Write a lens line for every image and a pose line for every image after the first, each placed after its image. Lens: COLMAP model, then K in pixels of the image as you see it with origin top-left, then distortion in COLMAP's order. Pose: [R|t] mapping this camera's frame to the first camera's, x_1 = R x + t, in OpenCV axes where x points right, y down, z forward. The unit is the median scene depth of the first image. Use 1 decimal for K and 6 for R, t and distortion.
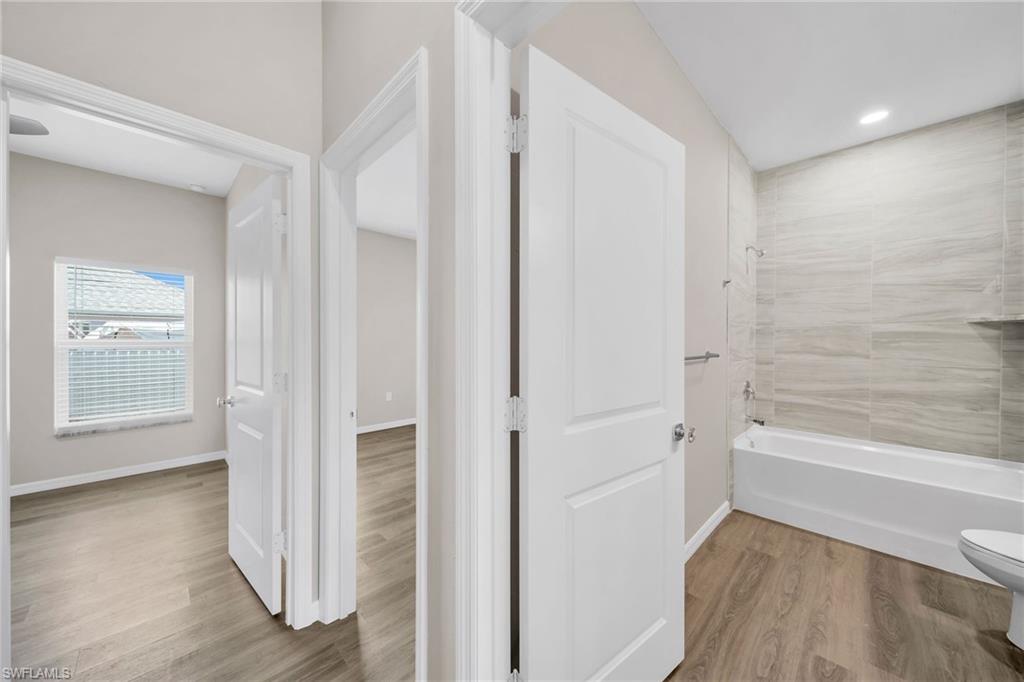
lens RADIAL K [[361.3, 0, 510.3], [0, 361.3, 345.3], [0, 0, 1]] dist [-0.000800, -0.000456]
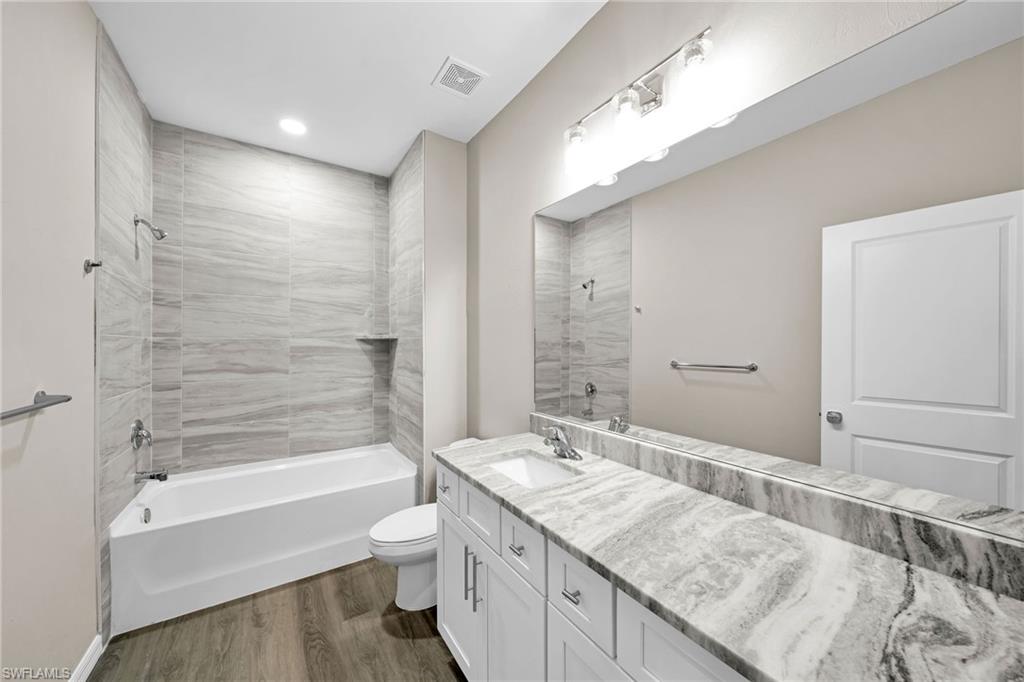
lens RADIAL K [[361.5, 0, 512.7], [0, 361.5, 338.9], [0, 0, 1]] dist [0.002730, -0.002386]
pose [[0.195070, 0.009848, 0.980740, 0.151954], [0.019309, 0.999717, -0.013880, -0.032121], [-0.980599, 0.021645, 0.194825, 0.210884]]
